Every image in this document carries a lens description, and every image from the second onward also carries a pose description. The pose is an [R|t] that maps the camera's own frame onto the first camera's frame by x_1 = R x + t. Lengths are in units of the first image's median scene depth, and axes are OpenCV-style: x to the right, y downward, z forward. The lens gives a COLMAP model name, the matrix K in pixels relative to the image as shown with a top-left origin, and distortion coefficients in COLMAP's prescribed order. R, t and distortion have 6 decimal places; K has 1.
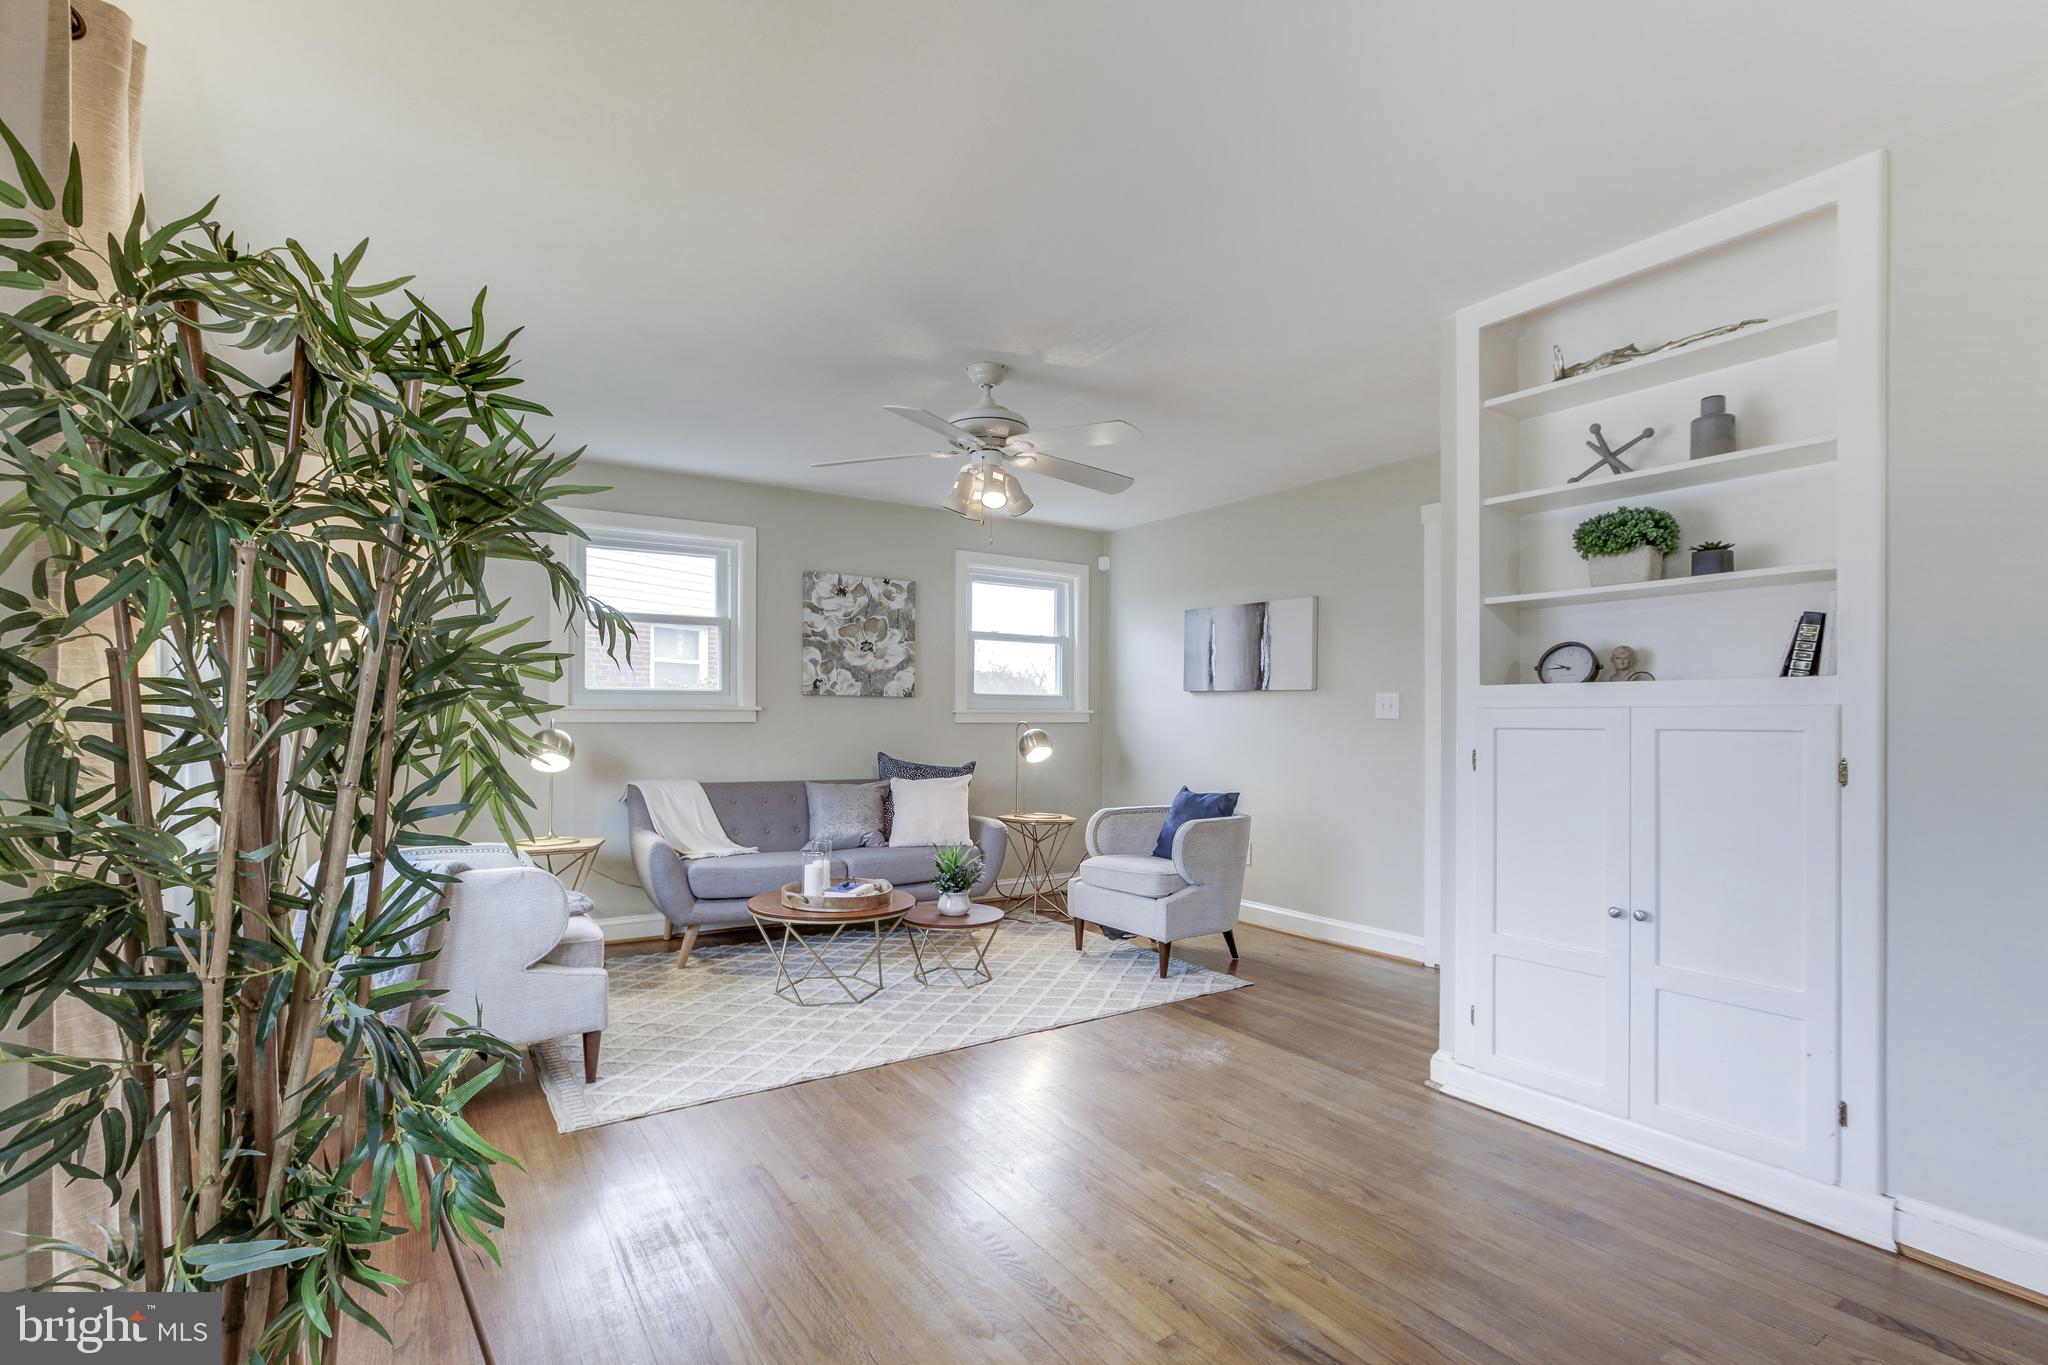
lens RADIAL K [[940.0, 0, 1022.1], [0, 940.0, 719.5], [0, 0, 1]] dist [-0.044102, 0.020504]
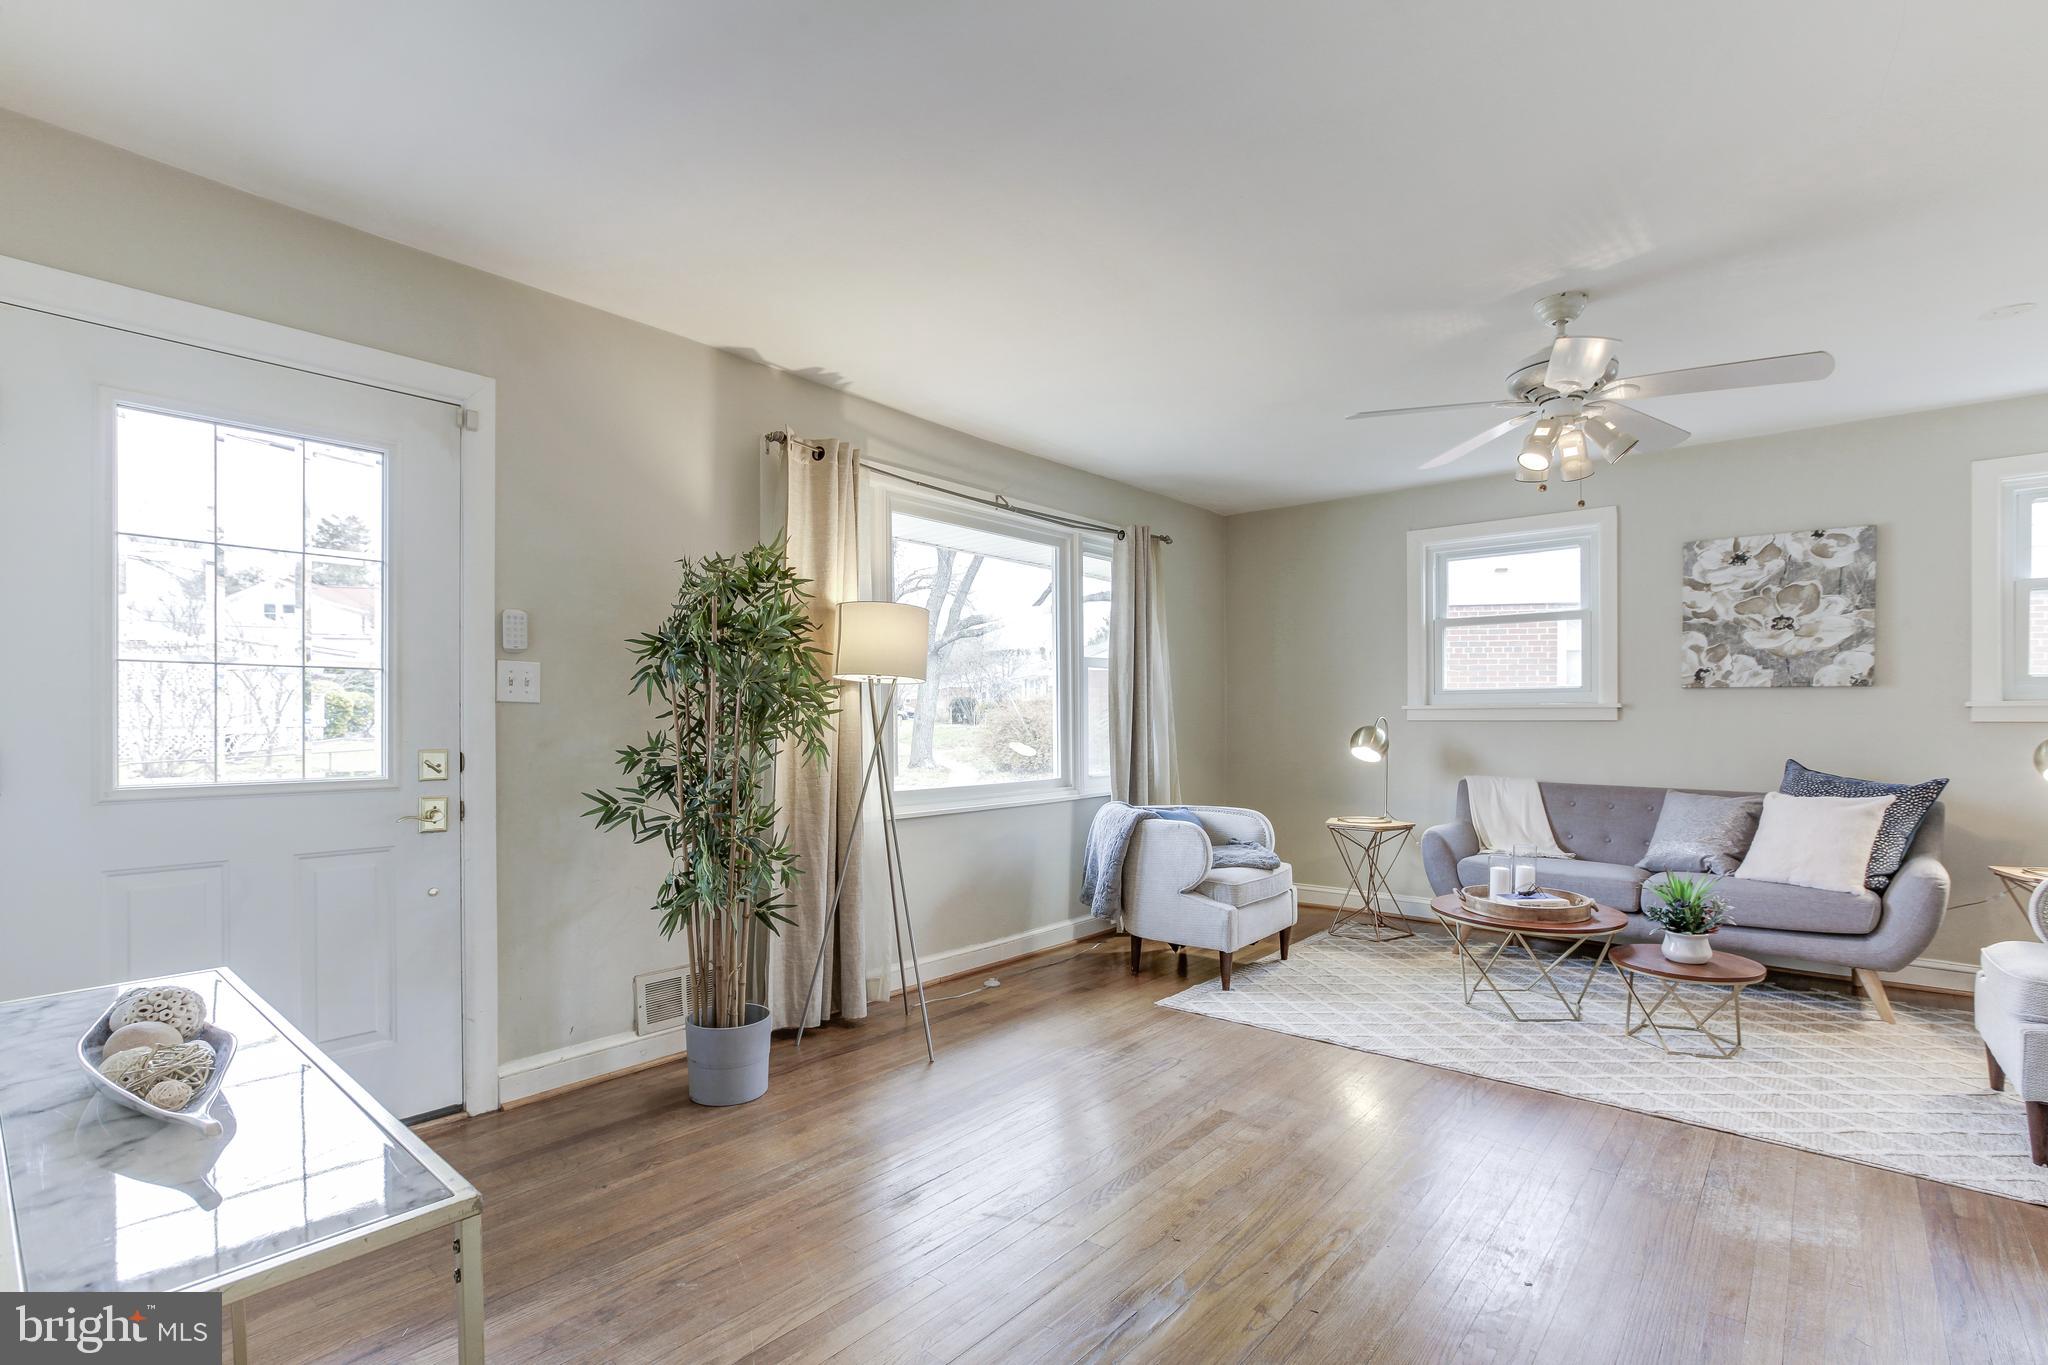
lens RADIAL K [[940.0, 0, 1022.1], [0, 940.0, 719.5], [0, 0, 1]] dist [-0.044102, 0.020504]
pose [[0.278106, -0.002238, -0.960548, 0.413339], [-0.000811, 0.999996, -0.002565, 0.004667], [0.960550, 0.001493, 0.278104, 0.194333]]
